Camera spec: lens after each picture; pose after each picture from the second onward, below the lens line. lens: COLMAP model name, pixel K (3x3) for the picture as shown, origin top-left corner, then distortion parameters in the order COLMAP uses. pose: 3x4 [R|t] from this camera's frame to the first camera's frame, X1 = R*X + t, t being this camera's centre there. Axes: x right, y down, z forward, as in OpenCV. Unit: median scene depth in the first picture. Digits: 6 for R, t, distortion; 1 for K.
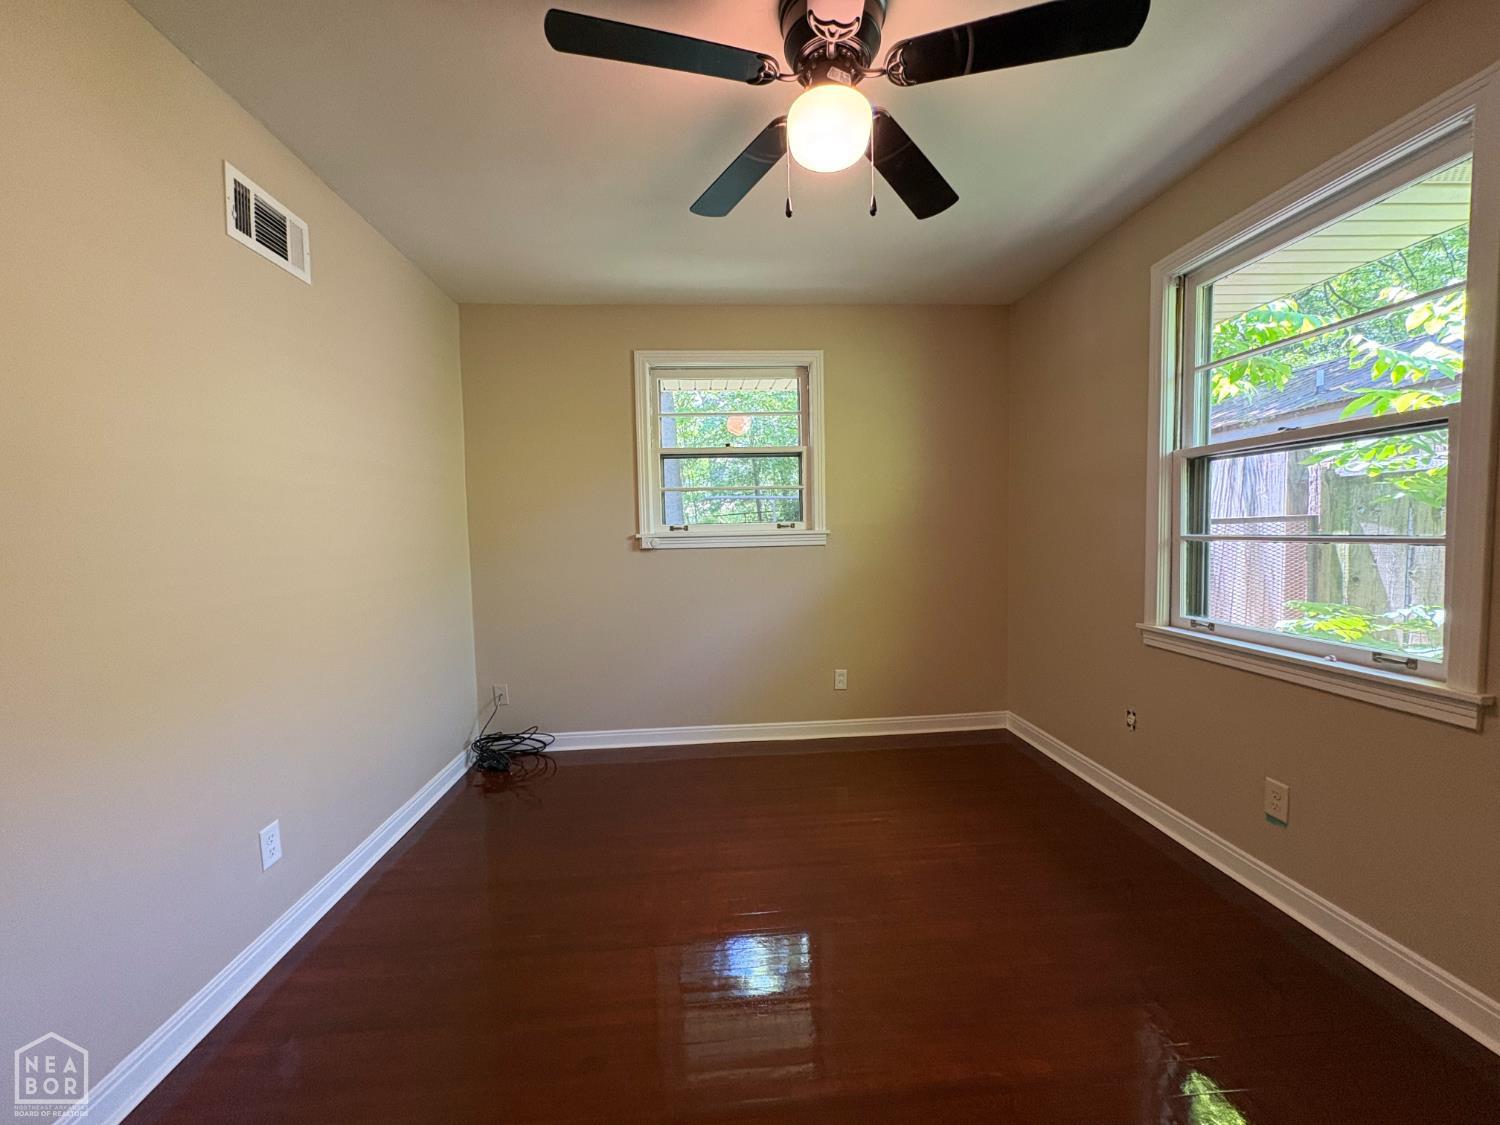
lens RADIAL K [[596.4, 0, 750.0], [0, 596.4, 562.5], [0, 0, 1]] dist [-0.000080, -0.000106]
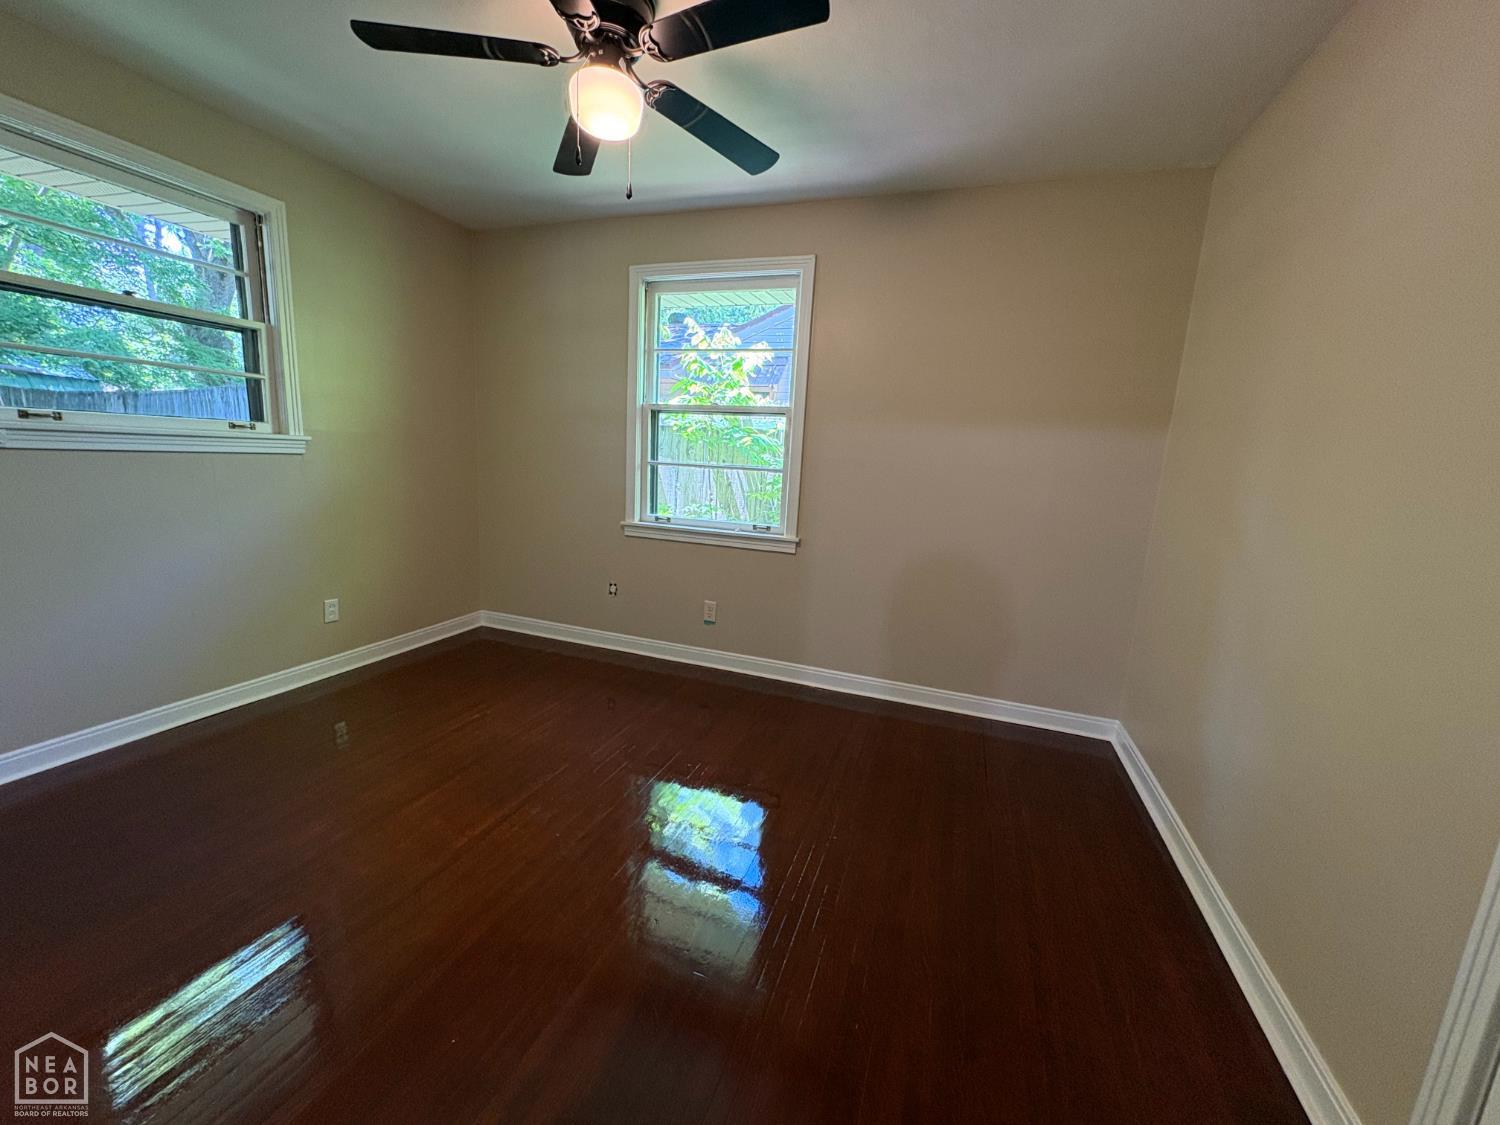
lens RADIAL K [[596.4, 0, 750.0], [0, 596.4, 562.5], [0, 0, 1]] dist [-0.000080, -0.000106]
pose [[0.406530, -0.119619, 0.905773, -0.545949], [-0.009811, 0.990763, 0.135246, 0.002269], [-0.913585, -0.063868, 0.401601, 0.128653]]
